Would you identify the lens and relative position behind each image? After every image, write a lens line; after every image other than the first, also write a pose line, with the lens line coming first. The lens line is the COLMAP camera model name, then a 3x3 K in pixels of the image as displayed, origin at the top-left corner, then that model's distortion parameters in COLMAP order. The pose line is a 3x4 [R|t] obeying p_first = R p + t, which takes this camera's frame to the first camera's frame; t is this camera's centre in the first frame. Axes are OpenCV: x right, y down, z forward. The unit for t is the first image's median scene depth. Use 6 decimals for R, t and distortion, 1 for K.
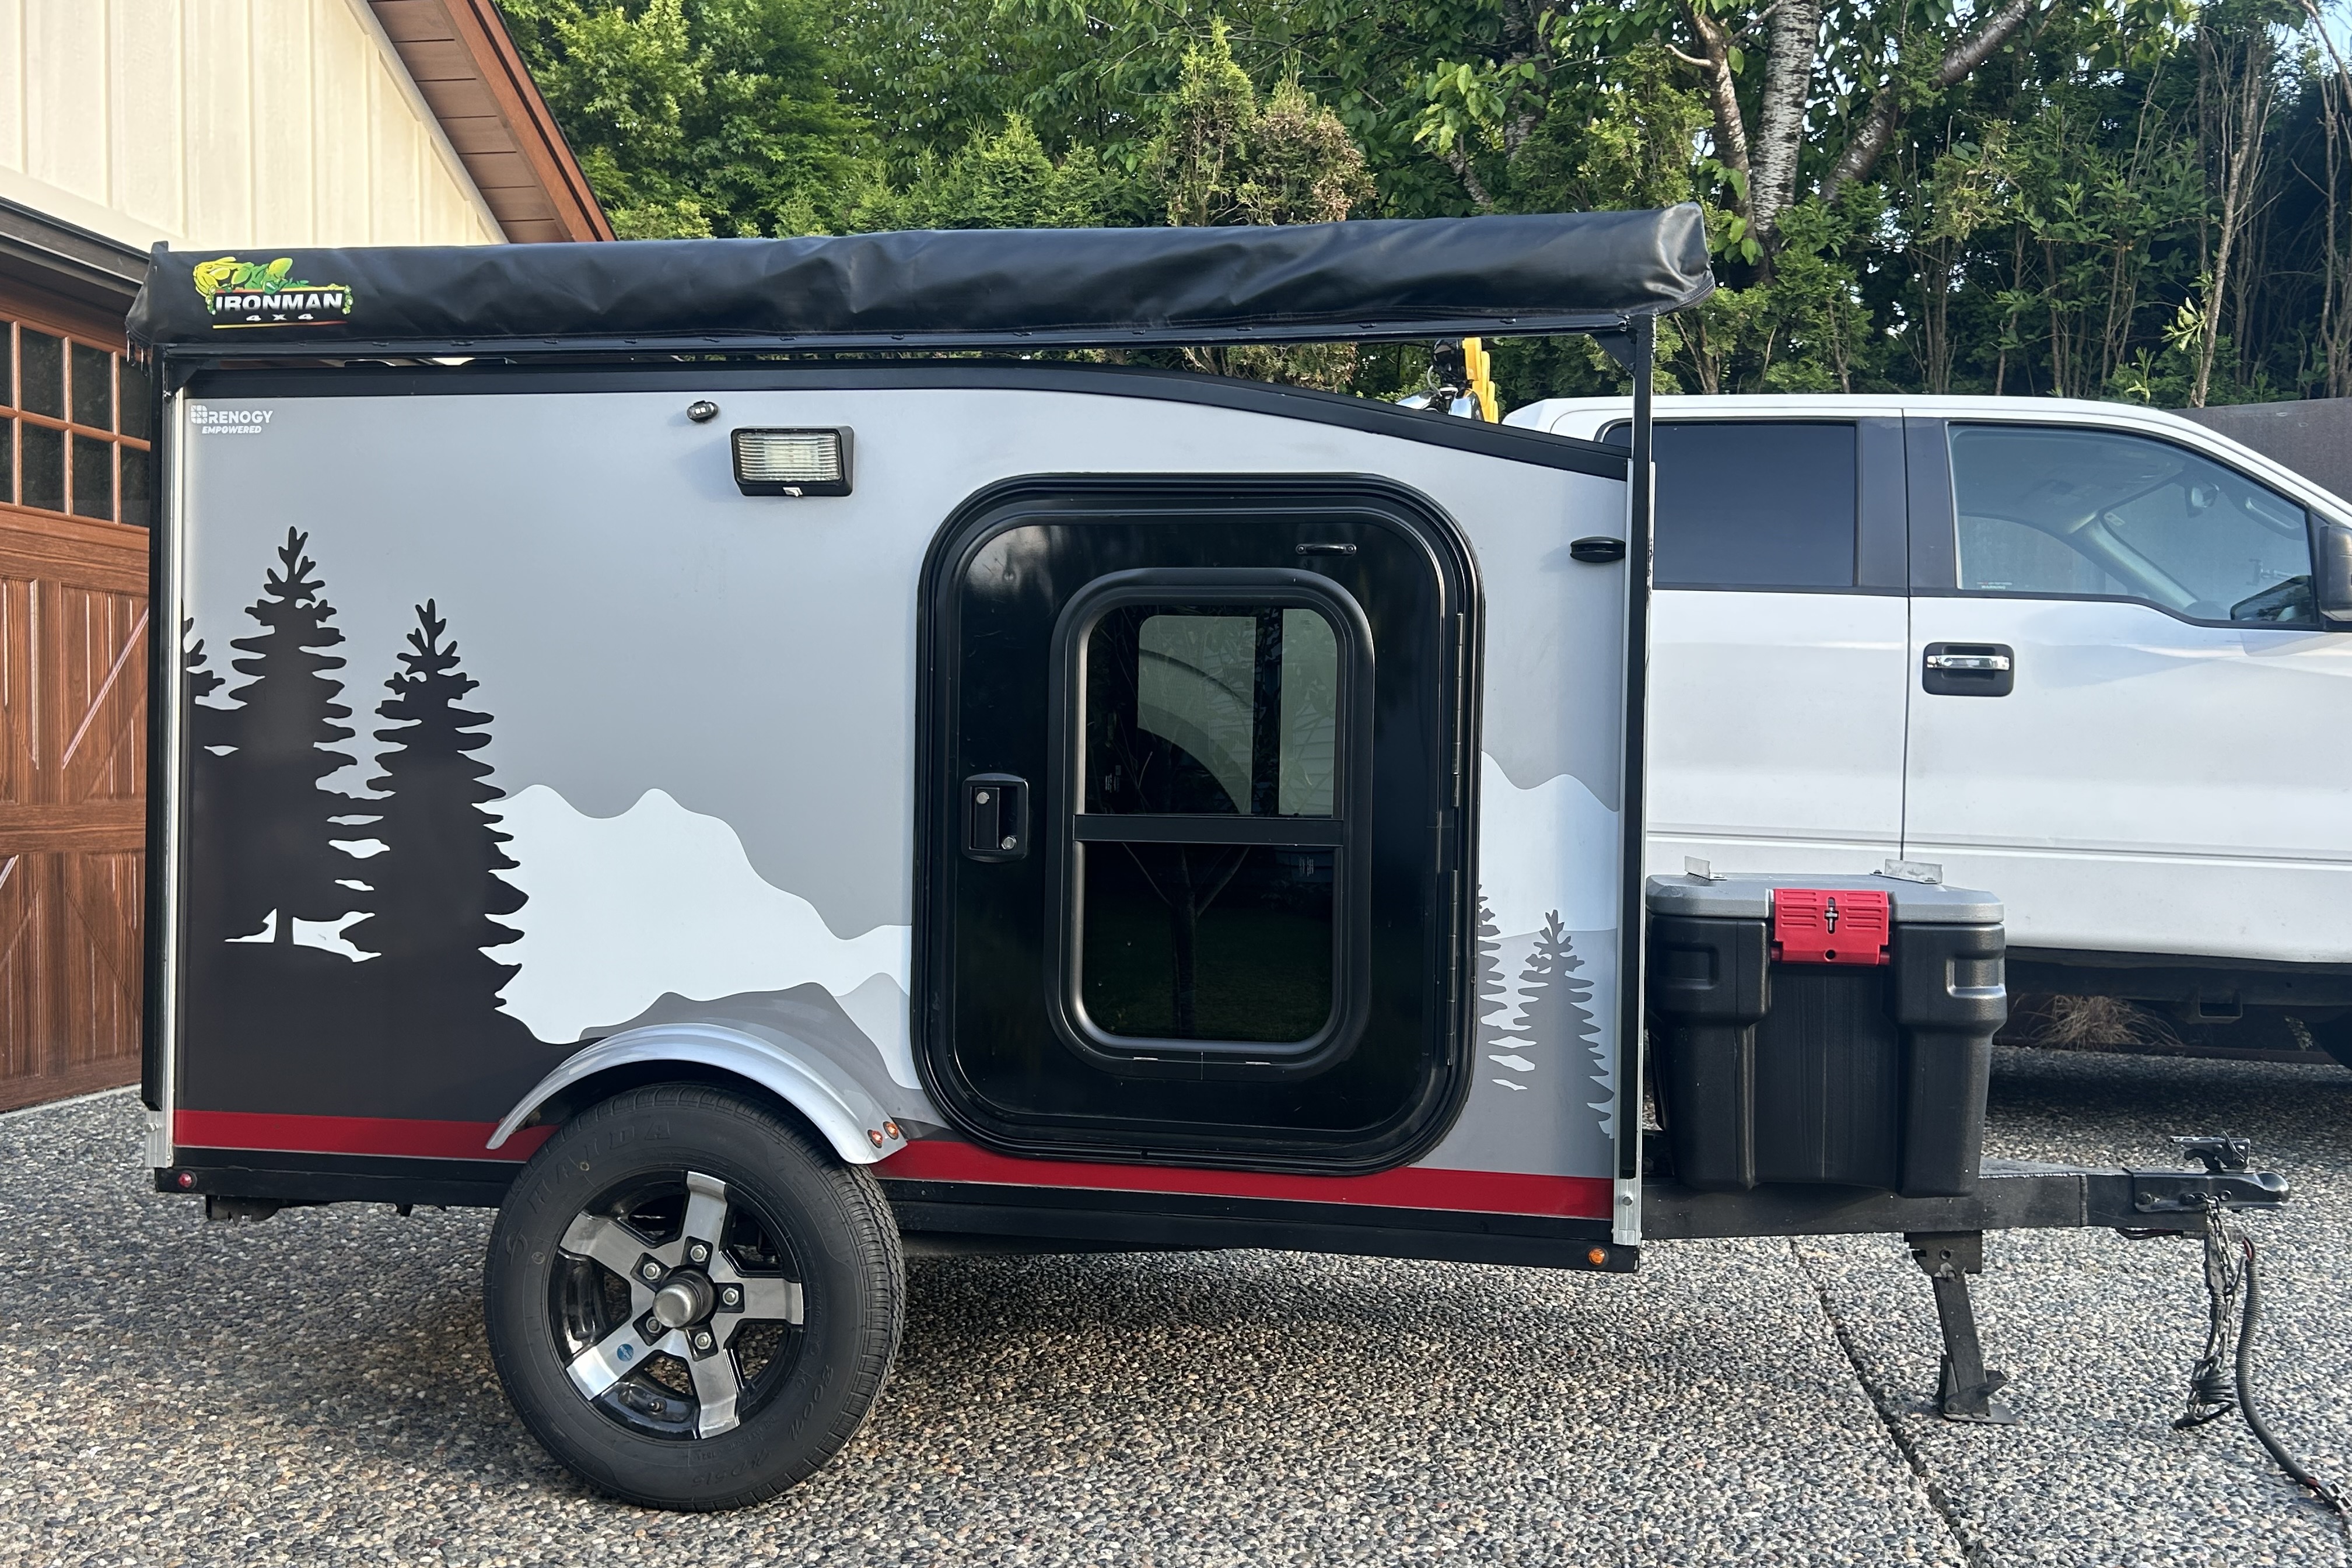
lens RADIAL K [[2062.5, 0, 1177.3], [0, 2062.5, 812.8], [0, 0, 1]] dist [-0.003557, -0.009813]
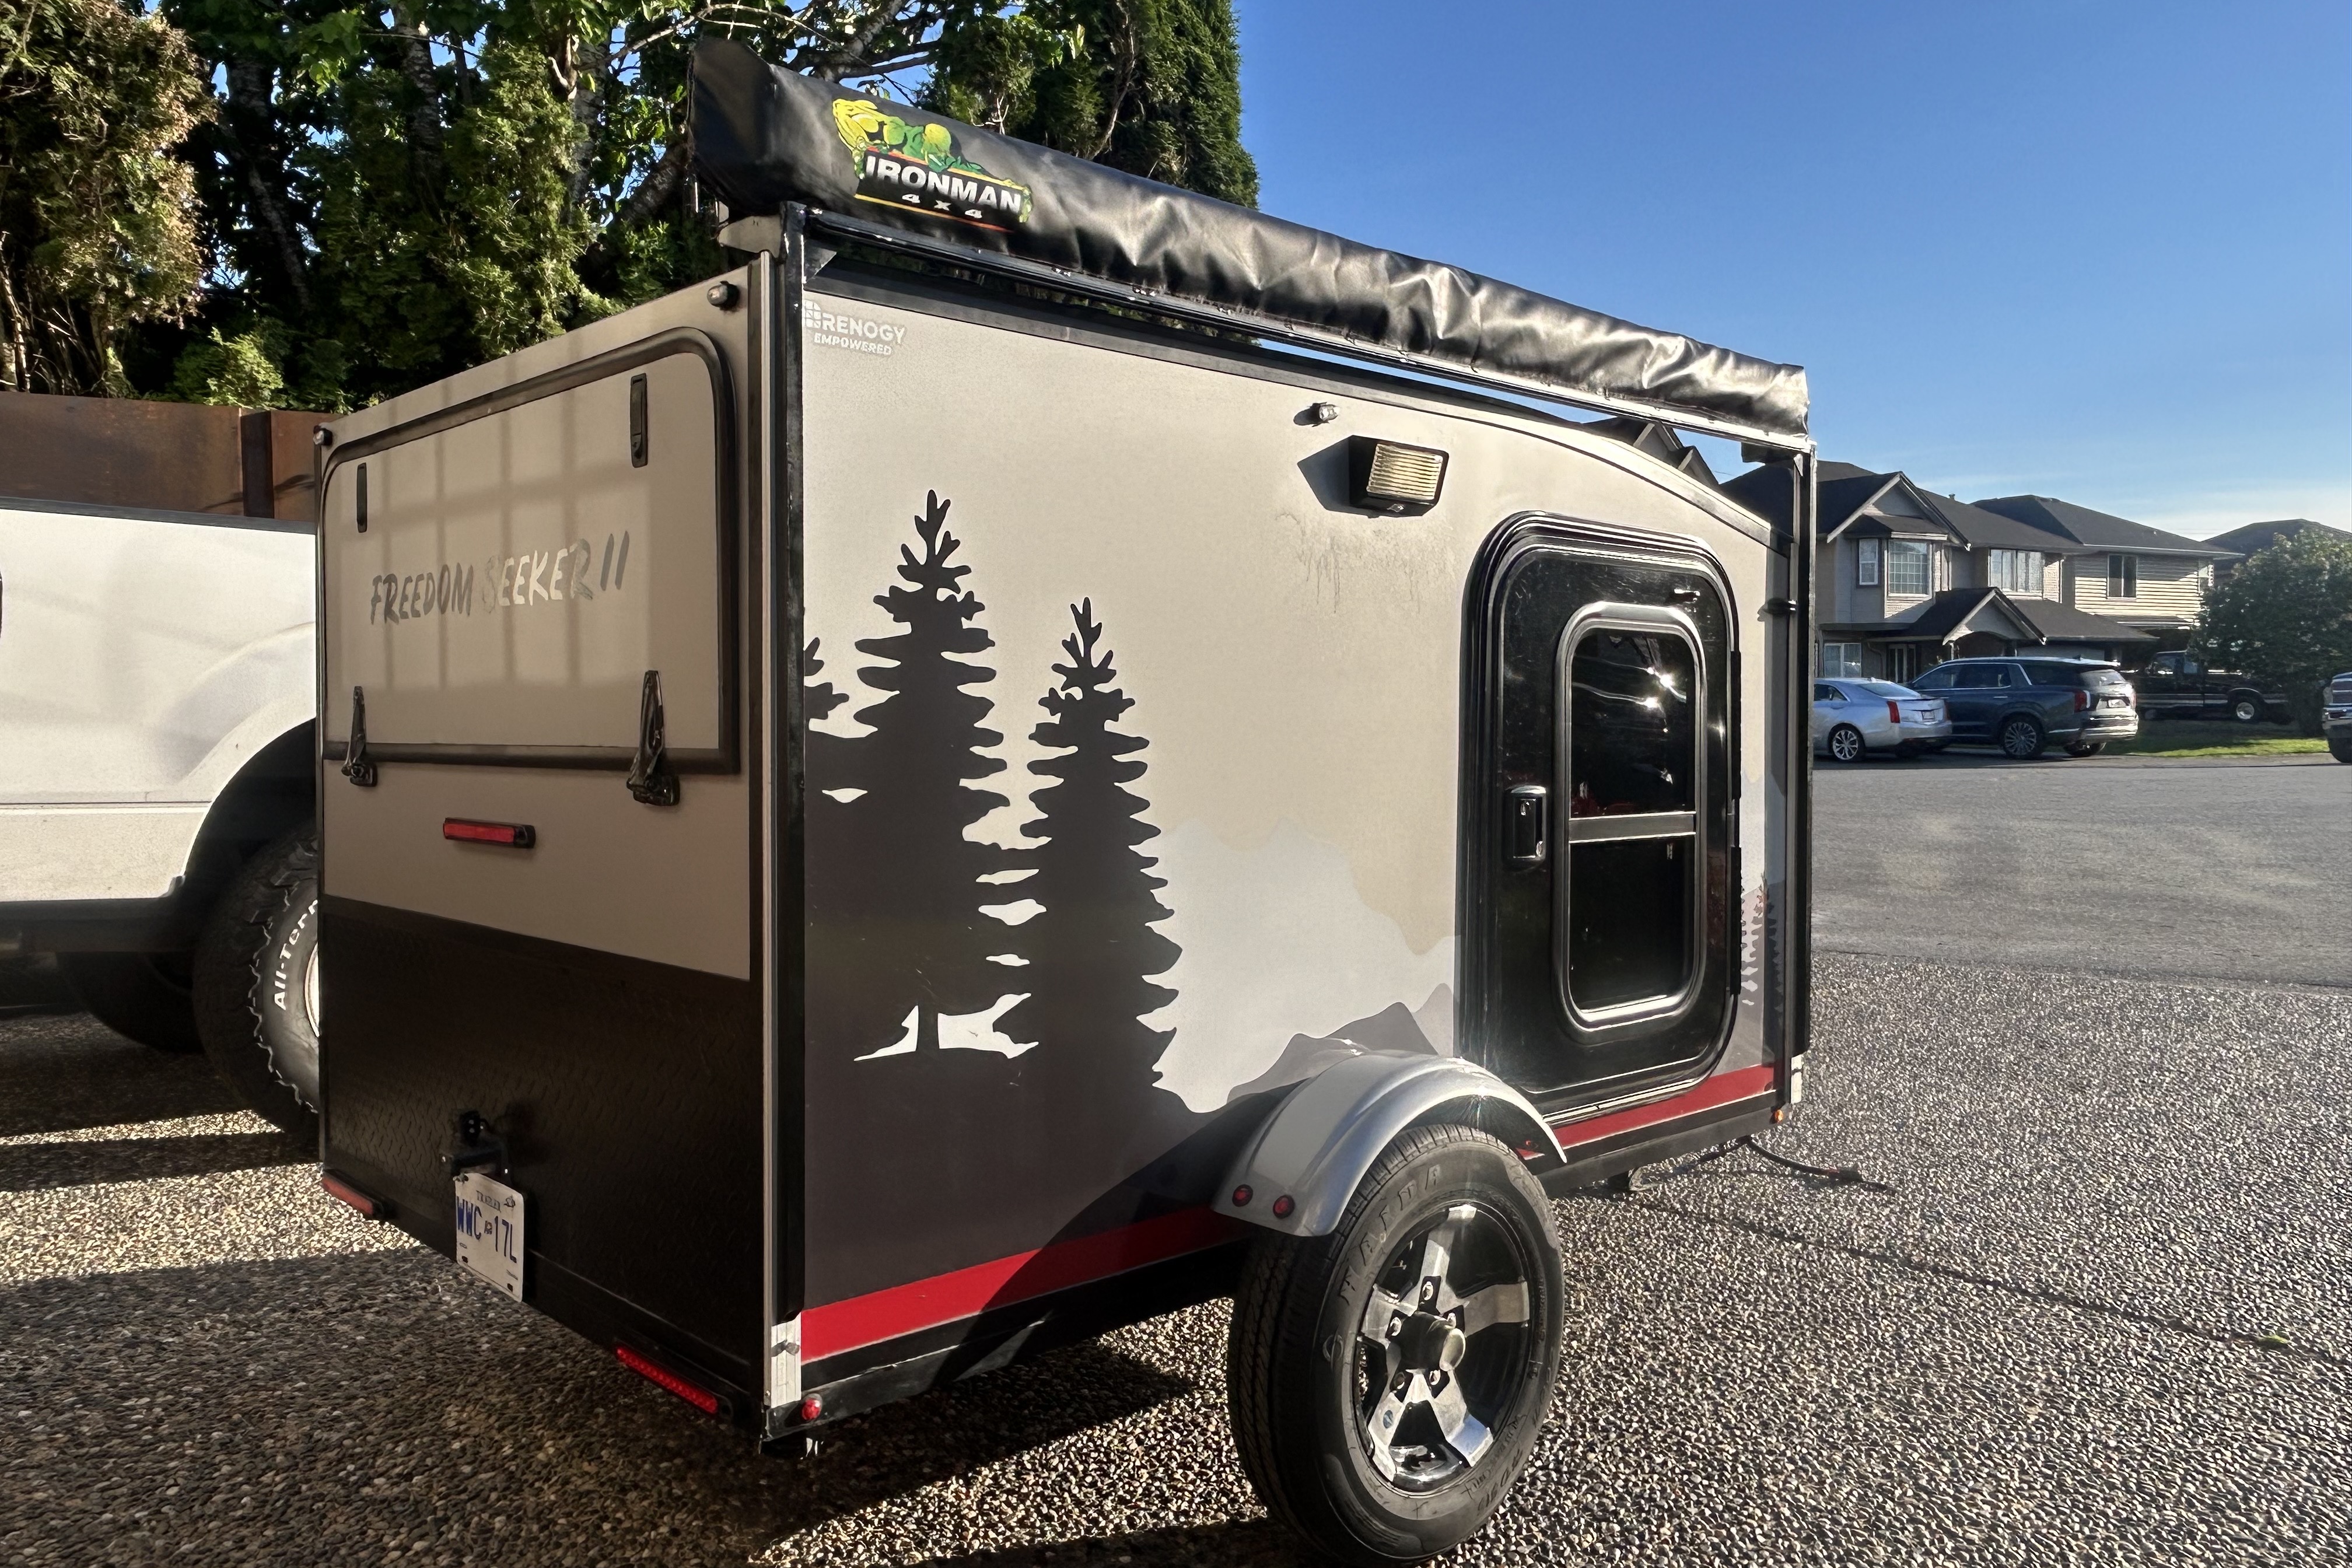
lens RADIAL K [[1754.2, 0, 1176.0], [0, 1754.2, 784.0], [0, 0, 1]] dist [0.002184, -0.007687]
pose [[0.616920, -0.040825, 0.785967, -0.882446], [0.021887, 0.999157, 0.034720, -0.053390], [-0.786722, -0.004217, 0.617293, 0.543354]]
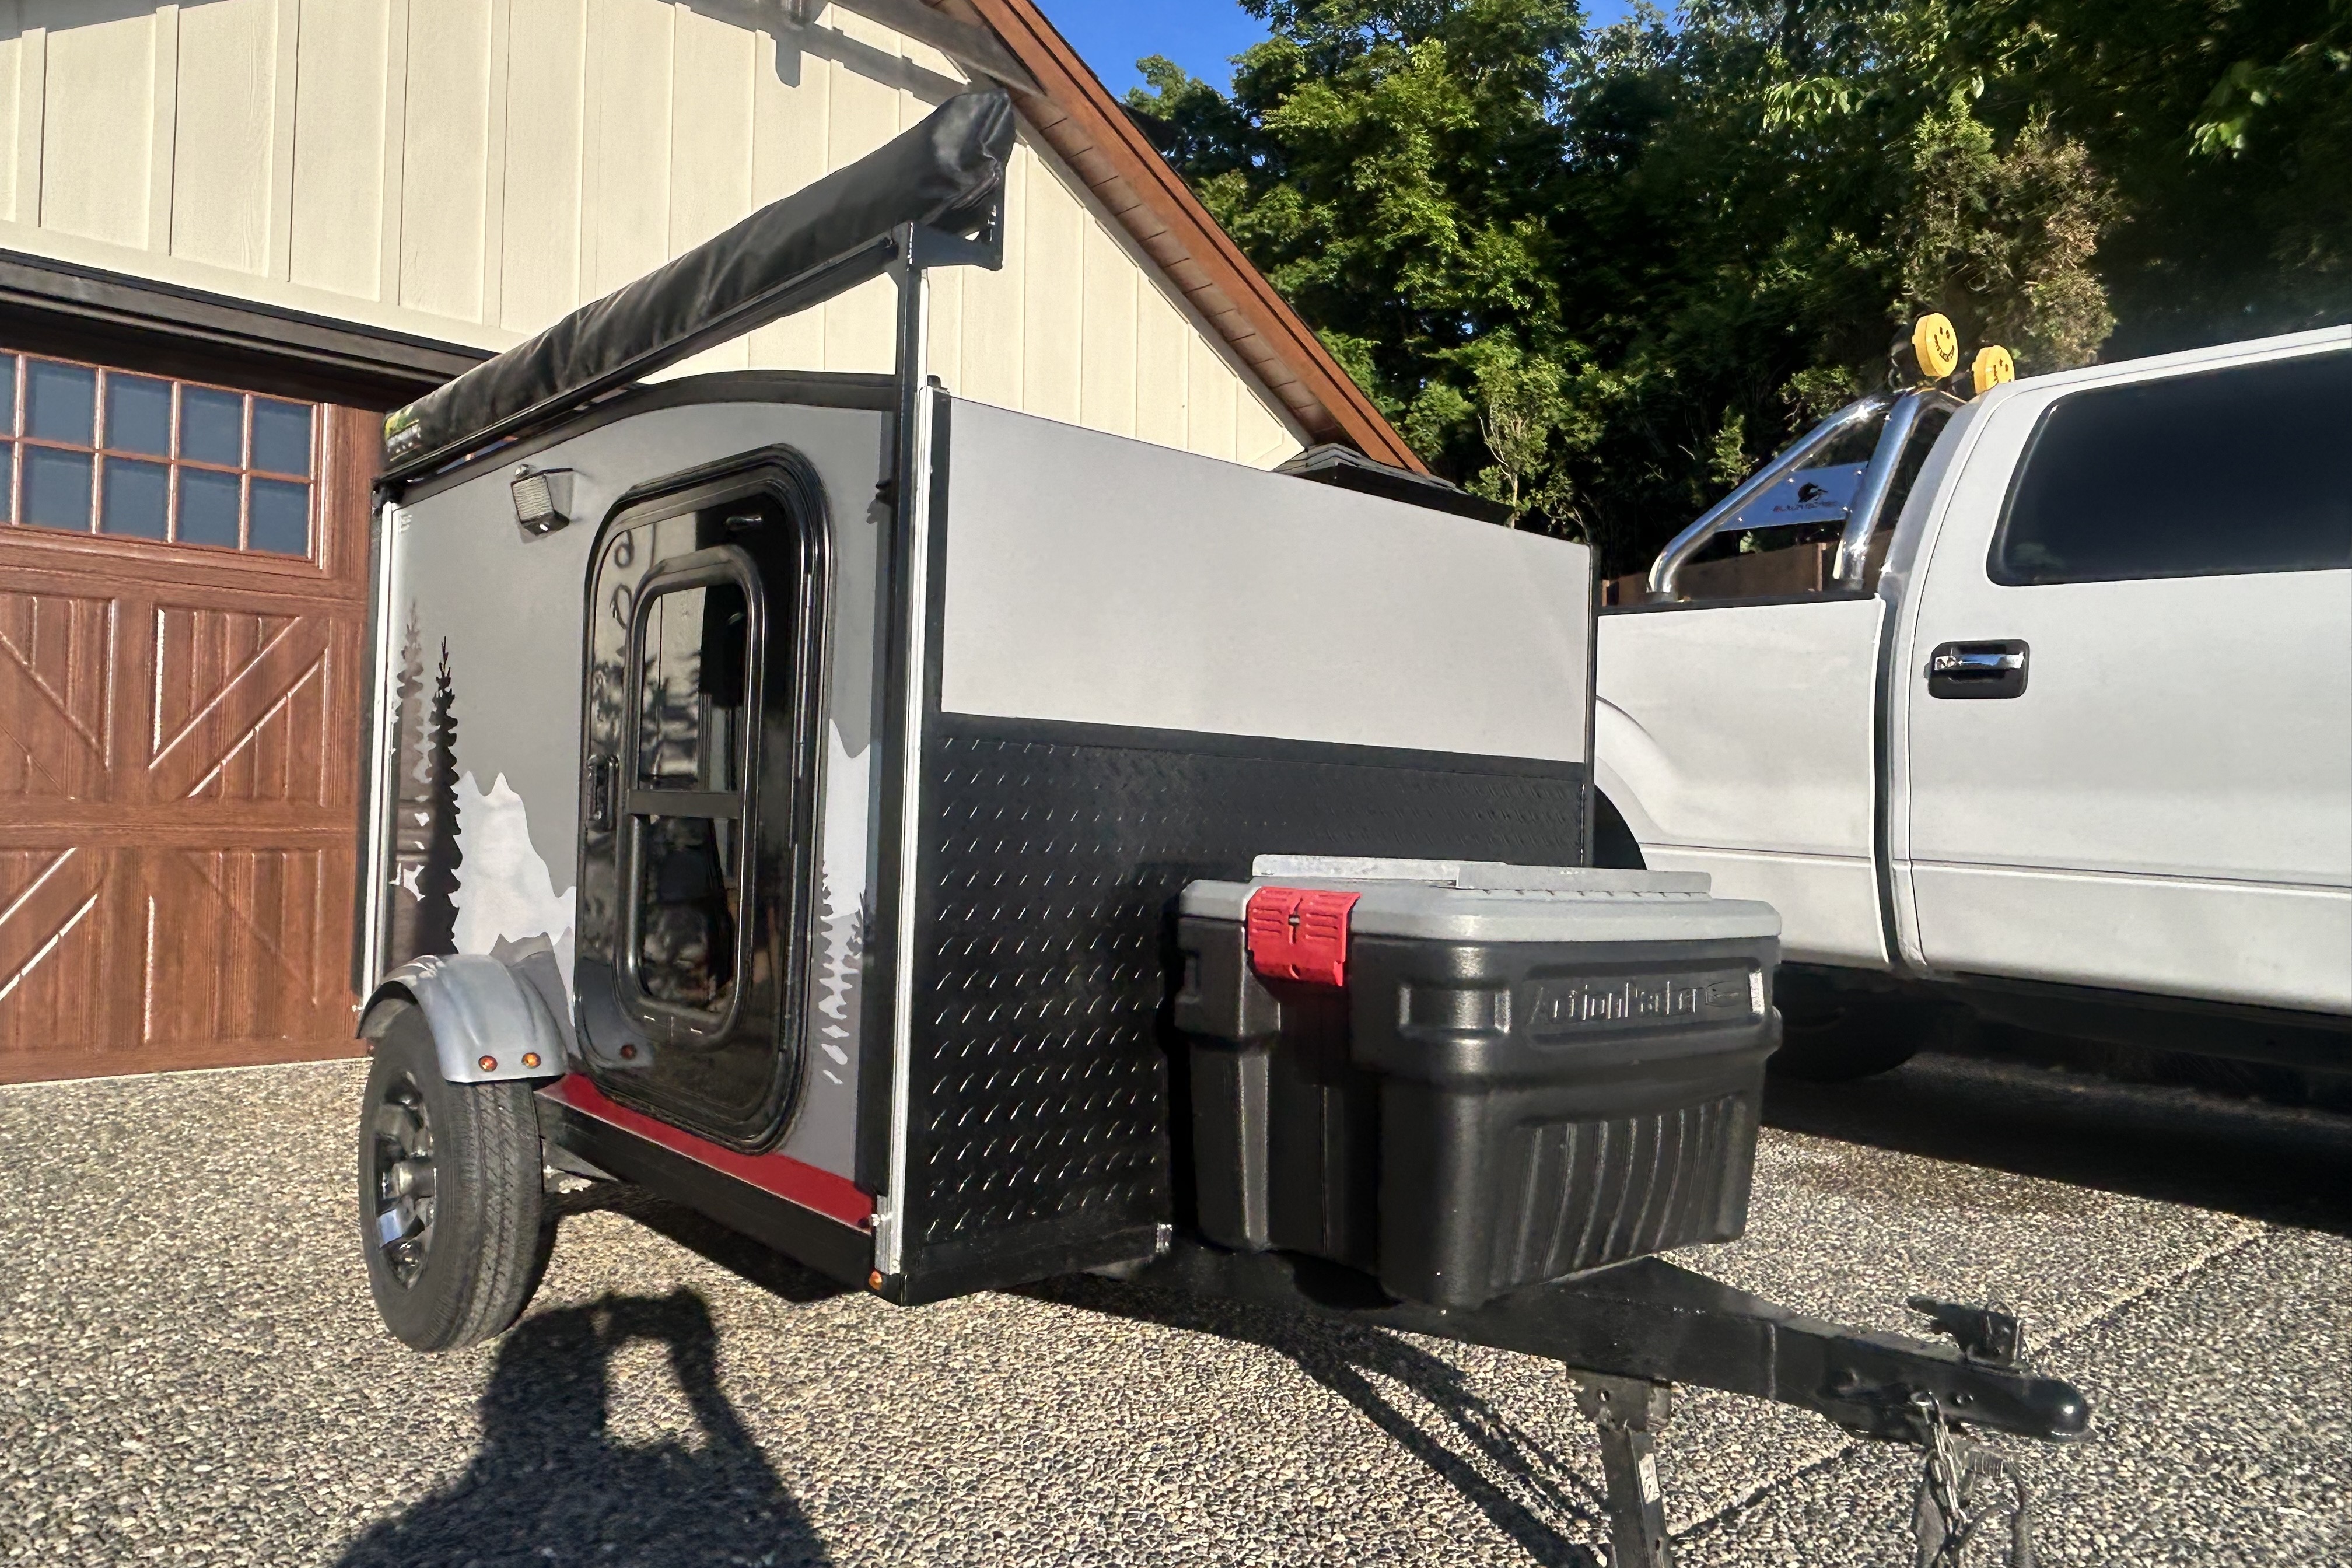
lens RADIAL K [[1578.9, 0, 1176.0], [0, 1578.9, 784.0], [0, 0, 1]] dist [-0.008577, -0.003401]
pose [[0.774170, -0.004631, -0.632961, 0.669953], [-0.026417, 0.998866, -0.039618, 0.022435], [0.632427, 0.047392, 0.773169, 0.501879]]
